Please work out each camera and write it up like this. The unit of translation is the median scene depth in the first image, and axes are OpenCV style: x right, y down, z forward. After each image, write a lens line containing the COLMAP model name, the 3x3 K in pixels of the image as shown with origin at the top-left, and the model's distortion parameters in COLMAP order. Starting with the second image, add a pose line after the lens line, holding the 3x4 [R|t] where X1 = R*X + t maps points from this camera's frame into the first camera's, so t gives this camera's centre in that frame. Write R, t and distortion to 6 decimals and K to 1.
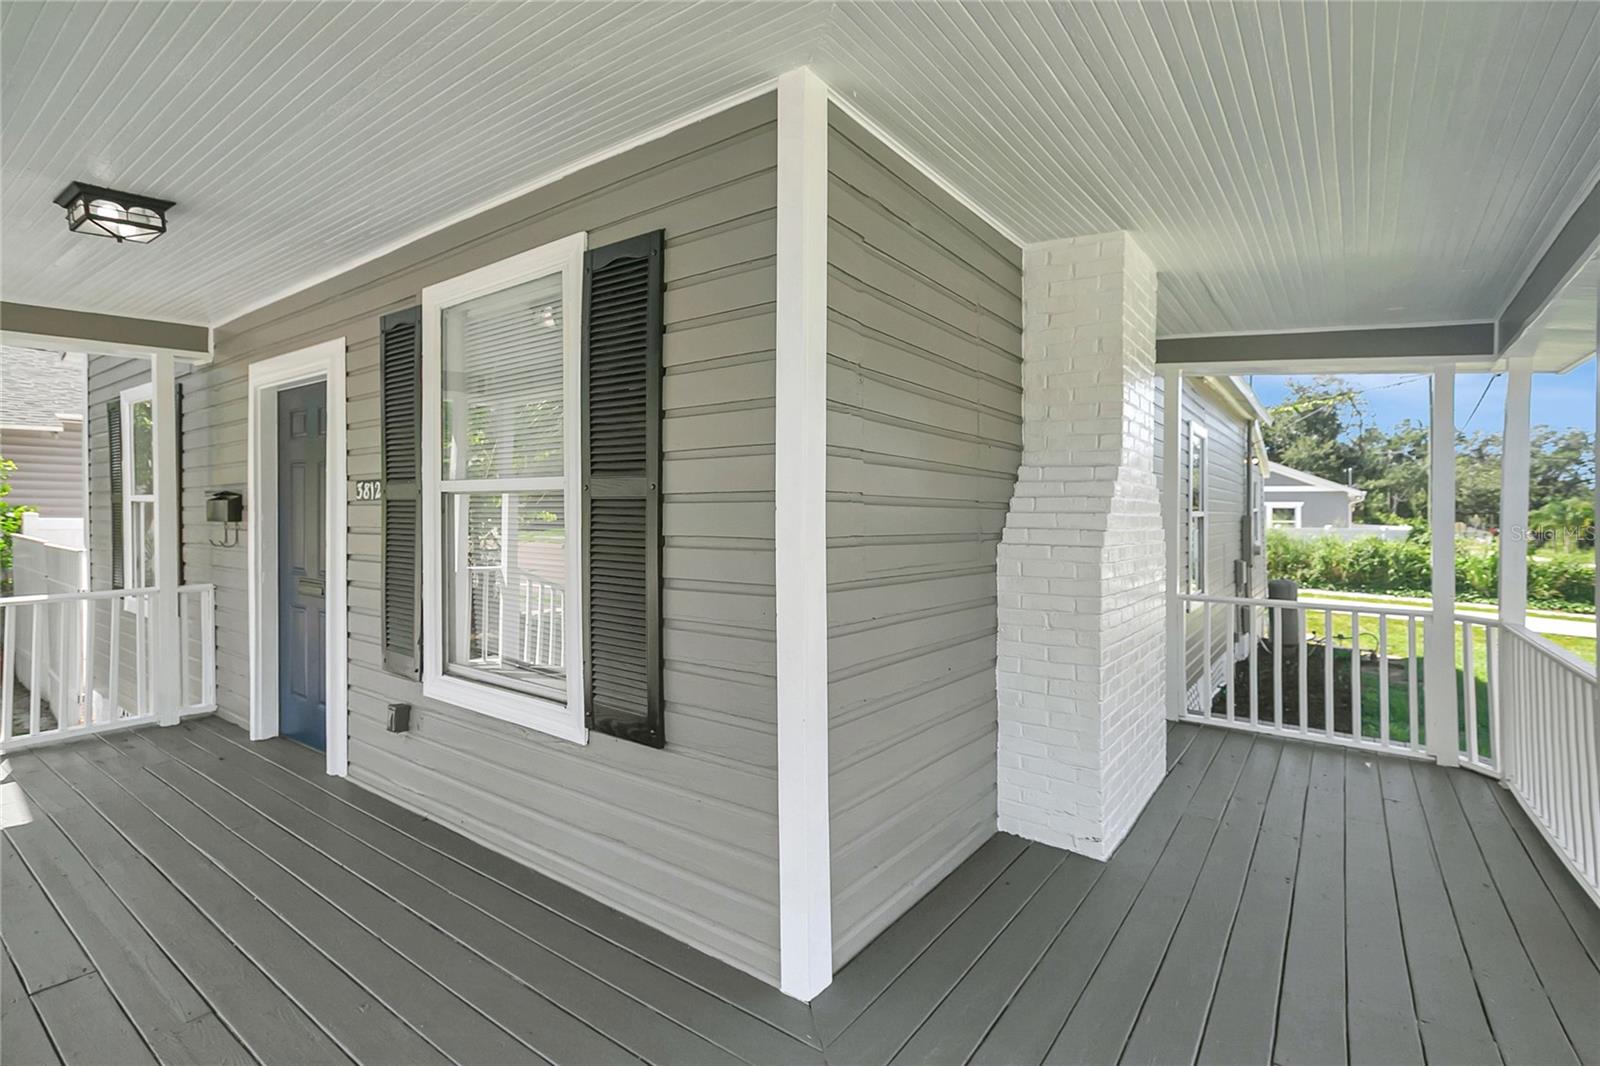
lens RADIAL K [[745.7, 0, 801.2], [0, 745.7, 534.6], [0, 0, 1]] dist [-0.002193, 0.000977]
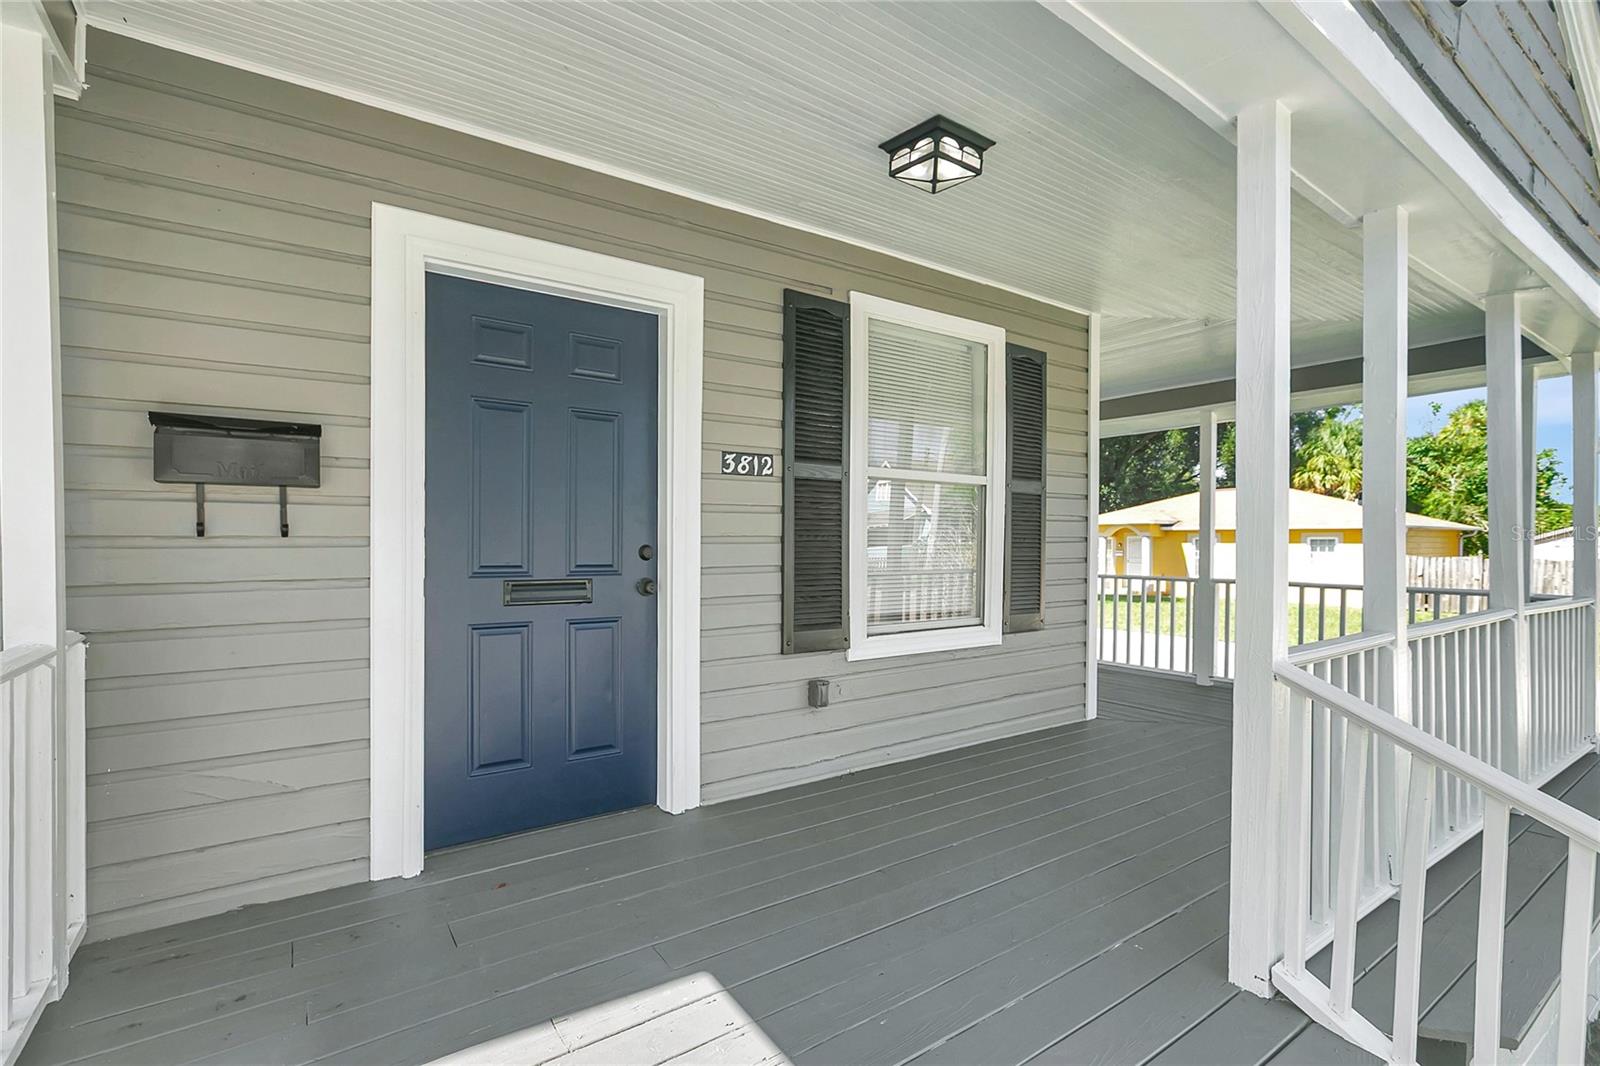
lens RADIAL K [[781.5, 0, 818.5], [0, 781.5, 545.5], [0, 0, 1]] dist [-0.005421, 0.000095]
pose [[0.288064, -0.008484, 0.957573, -1.667375], [0.024488, 0.999699, 0.001491, 0.045390], [-0.957298, 0.023020, 0.288185, 0.735144]]
